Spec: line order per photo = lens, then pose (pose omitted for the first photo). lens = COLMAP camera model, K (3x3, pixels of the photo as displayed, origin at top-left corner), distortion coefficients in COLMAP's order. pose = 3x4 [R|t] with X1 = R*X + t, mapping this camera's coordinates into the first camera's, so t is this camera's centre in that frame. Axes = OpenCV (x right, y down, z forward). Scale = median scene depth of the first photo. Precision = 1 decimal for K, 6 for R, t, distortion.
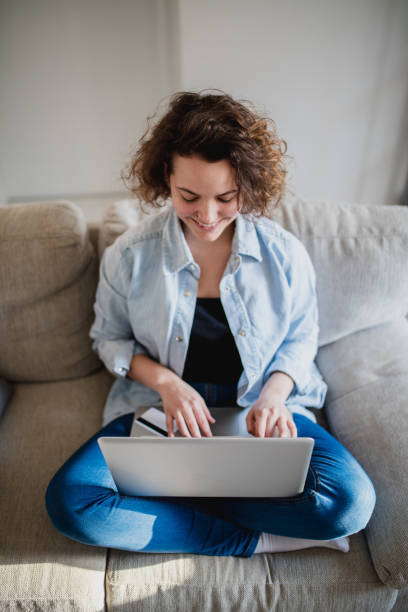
lens RADIAL K [[556.6, 0, 204.0], [0, 556.6, 306.0], [0, 0, 1]] dist [-0.008054, -0.010858]
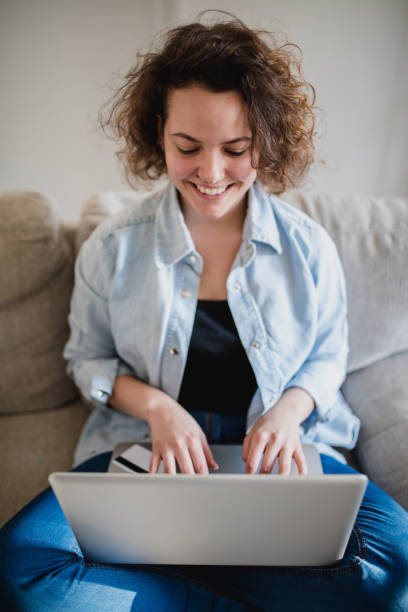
lens RADIAL K [[556.6, 0, 204.0], [0, 556.6, 306.0], [0, 0, 1]] dist [-0.008054, -0.010858]
pose [[0.999848, 0.010117, 0.014207, -0.015066], [-0.008510, 0.994012, -0.108942, 0.079340], [-0.015224, 0.108804, 0.993947, 0.225365]]
